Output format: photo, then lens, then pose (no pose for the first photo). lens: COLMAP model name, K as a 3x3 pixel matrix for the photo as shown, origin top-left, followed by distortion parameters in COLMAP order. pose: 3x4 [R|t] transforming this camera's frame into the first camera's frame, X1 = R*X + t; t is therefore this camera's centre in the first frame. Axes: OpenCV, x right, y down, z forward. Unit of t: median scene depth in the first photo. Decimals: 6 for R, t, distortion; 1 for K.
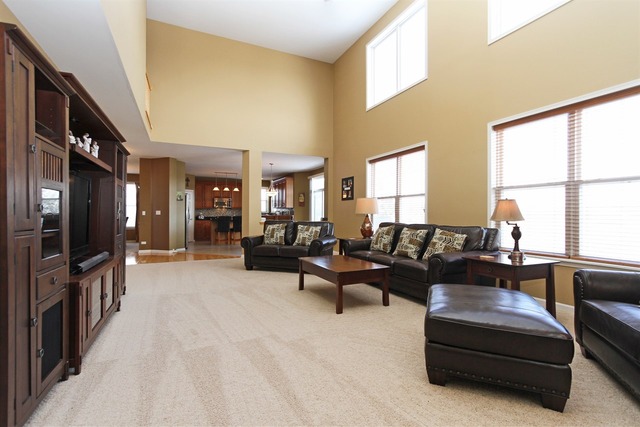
lens RADIAL K [[290.3, 0, 317.6], [0, 290.3, 214.3], [0, 0, 1]] dist [-0.004587, 0.000082]
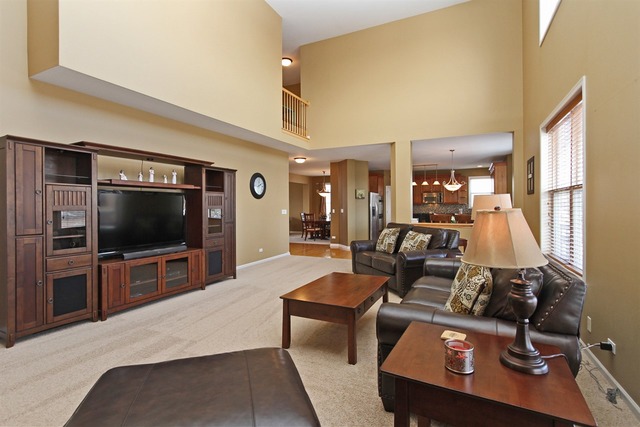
lens RADIAL K [[309.6, 0, 319.3], [0, 309.6, 209.7], [0, 0, 1]] dist [0.001020, -0.000250]
pose [[0.637364, 0.005123, -0.770546, 0.341475], [0.003722, 0.999946, 0.009727, -0.024643], [0.770554, -0.009068, 0.637310, 0.217426]]
